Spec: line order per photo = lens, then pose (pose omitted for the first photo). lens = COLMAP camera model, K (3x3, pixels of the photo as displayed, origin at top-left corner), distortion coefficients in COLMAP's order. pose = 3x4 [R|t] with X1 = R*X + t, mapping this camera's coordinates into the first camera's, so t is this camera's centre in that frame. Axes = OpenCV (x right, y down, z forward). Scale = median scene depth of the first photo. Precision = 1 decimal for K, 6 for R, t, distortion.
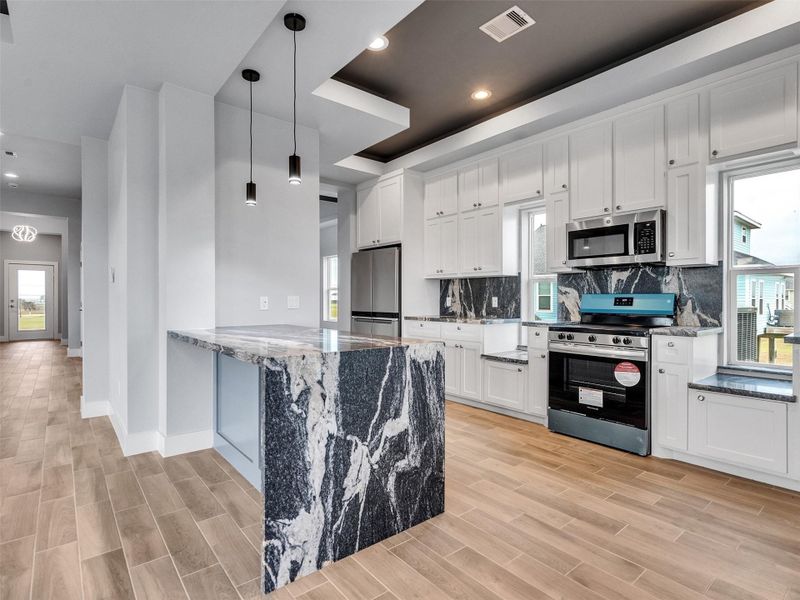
lens RADIAL K [[412.7, 0, 393.2], [0, 412.7, 300.3], [0, 0, 1]] dist [-0.003371, 0.002538]
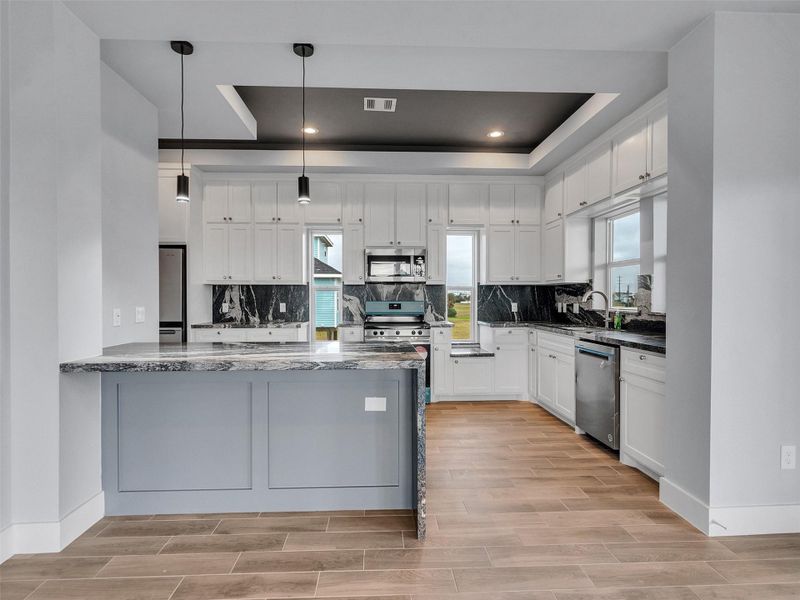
lens RADIAL K [[412.7, 0, 393.2], [0, 412.7, 300.3], [0, 0, 1]] dist [-0.003371, 0.002538]
pose [[0.597326, -0.007110, 0.801967, -0.739085], [0.004593, 0.999975, 0.005445, -0.031611], [-0.801985, 0.000431, 0.597344, 0.149319]]
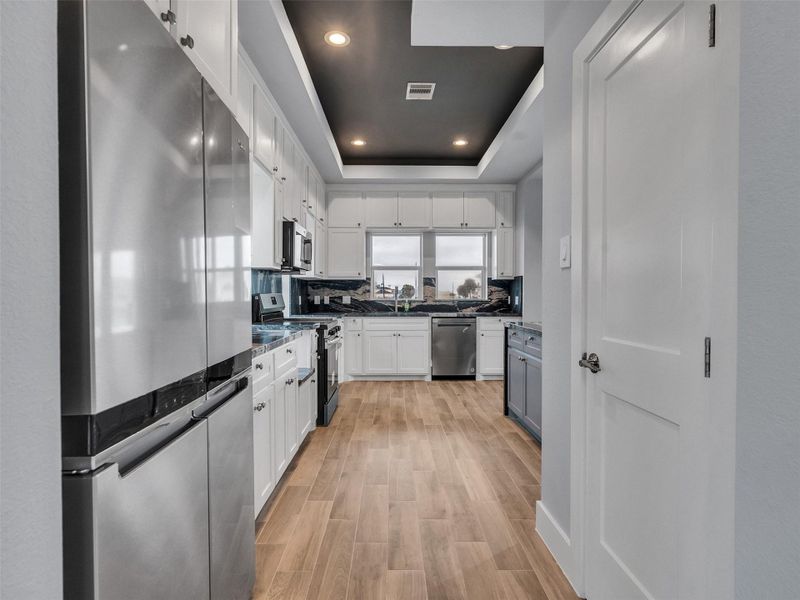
lens RADIAL K [[412.7, 0, 393.2], [0, 412.7, 300.3], [0, 0, 1]] dist [-0.003371, 0.002538]
pose [[-0.777904, -0.008796, 0.628322, -0.463245], [0.001542, 0.999872, 0.015906, -0.017674], [-0.628381, 0.013342, -0.777791, 1.968314]]
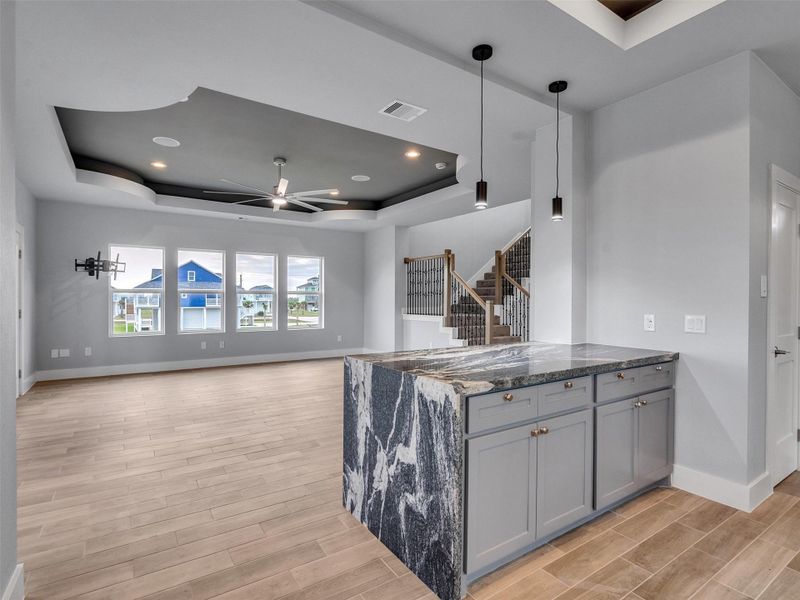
lens RADIAL K [[412.7, 0, 393.2], [0, 412.7, 300.3], [0, 0, 1]] dist [-0.003371, 0.002538]
pose [[-0.102225, 0.001792, -0.994760, 0.638886], [-0.009710, 0.999949, 0.002799, -0.040920], [0.994714, 0.009945, -0.102203, 0.693427]]
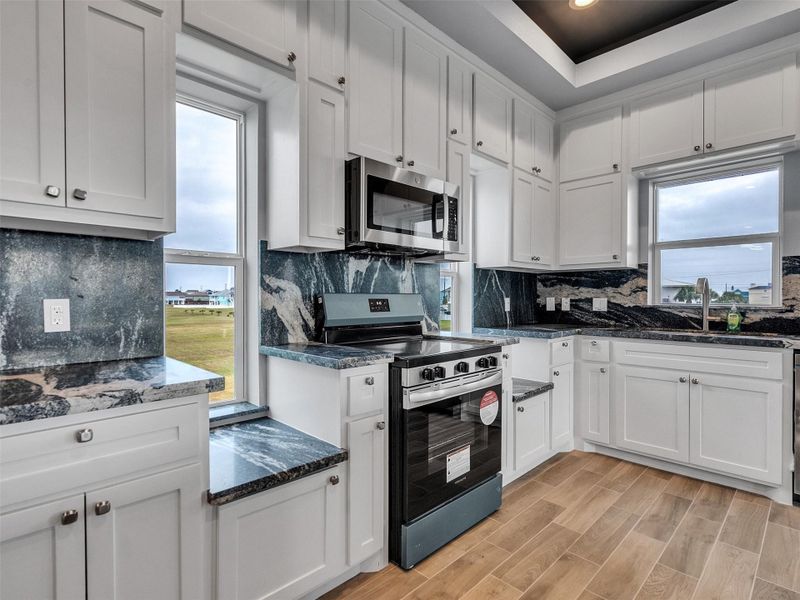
lens RADIAL K [[412.7, 0, 393.2], [0, 412.7, 300.3], [0, 0, 1]] dist [-0.003371, 0.002538]
pose [[-0.090565, -0.009049, 0.995849, -0.124101], [0.004244, 0.999946, 0.009472, -0.013346], [-0.995882, 0.005084, -0.090521, 1.227968]]
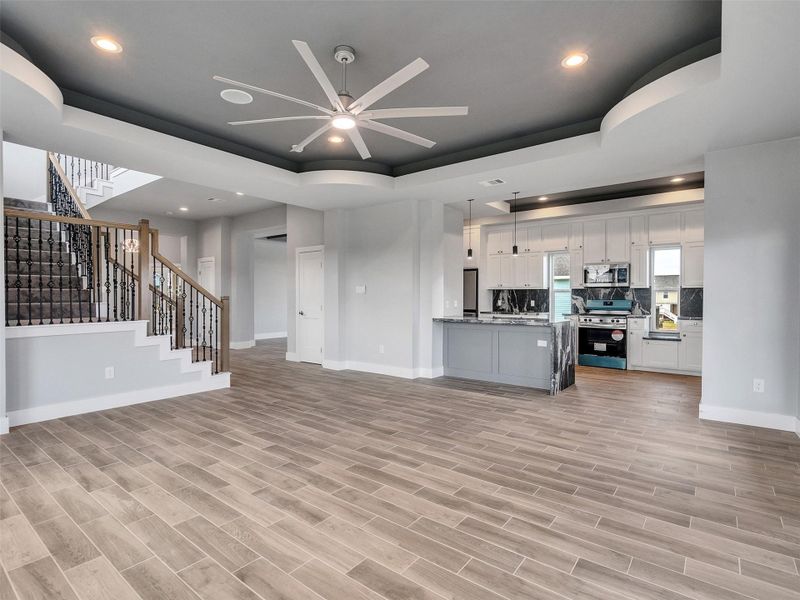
lens RADIAL K [[412.7, 0, 393.2], [0, 412.7, 300.3], [0, 0, 1]] dist [-0.003371, 0.002538]
pose [[0.975740, 0.000245, 0.218932, -1.169222], [-0.001445, 0.999985, 0.005323, -0.027768], [-0.218927, -0.005510, 0.975726, -0.983815]]
